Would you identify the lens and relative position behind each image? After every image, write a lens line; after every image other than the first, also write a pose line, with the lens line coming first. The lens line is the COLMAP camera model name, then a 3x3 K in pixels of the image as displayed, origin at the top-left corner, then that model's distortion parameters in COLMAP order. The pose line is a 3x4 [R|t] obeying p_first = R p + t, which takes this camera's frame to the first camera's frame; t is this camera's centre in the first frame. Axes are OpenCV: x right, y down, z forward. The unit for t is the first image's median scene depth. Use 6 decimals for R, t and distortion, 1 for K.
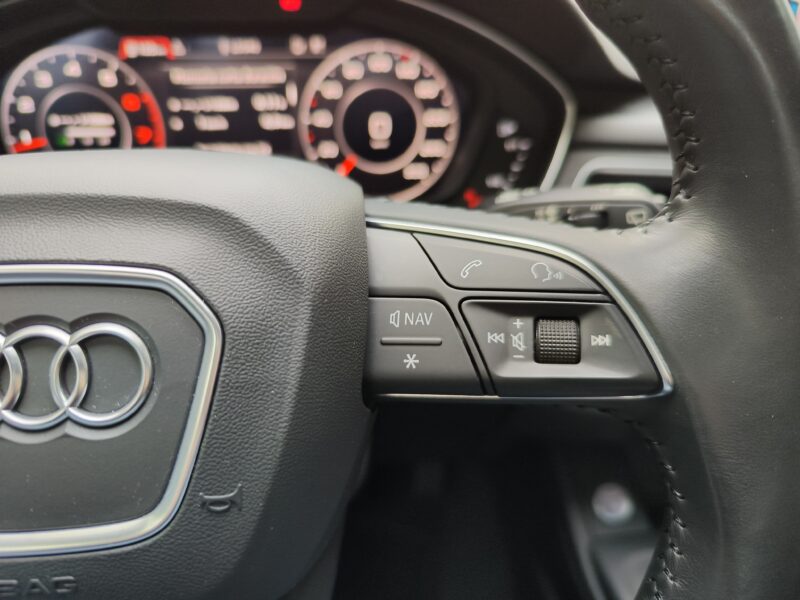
lens RADIAL K [[561.8, 0, 400.0], [0, 561.8, 300.0], [0, 0, 1]] dist [-0.046286, 0.004393]
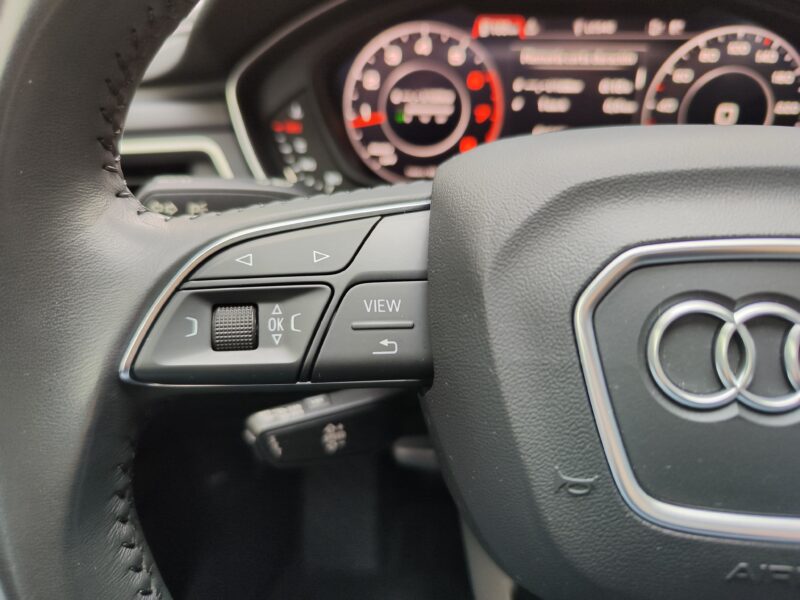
lens RADIAL K [[589.0, 0, 400.0], [0, 589.0, 300.0], [0, 0, 1]] dist [-0.095783, 0.061102]
pose [[0.986195, 0.064863, -0.152357, -0.439426], [-0.062493, 0.997839, 0.020298, 0.020630], [0.153344, -0.010497, 0.988117, -0.053156]]
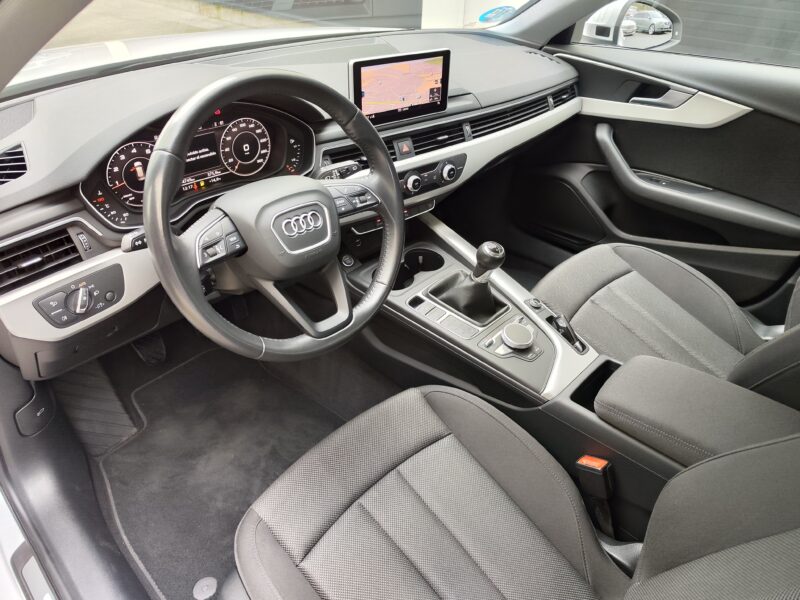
lens RADIAL K [[548.6, 0, 400.0], [0, 548.6, 300.0], [0, 0, 1]] dist [0.001491, -0.001903]
pose [[0.747915, -0.357939, 0.559020, -1.286740], [0.249317, 0.931975, 0.263179, -0.145999], [-0.615195, -0.057462, 0.786278, -1.651820]]
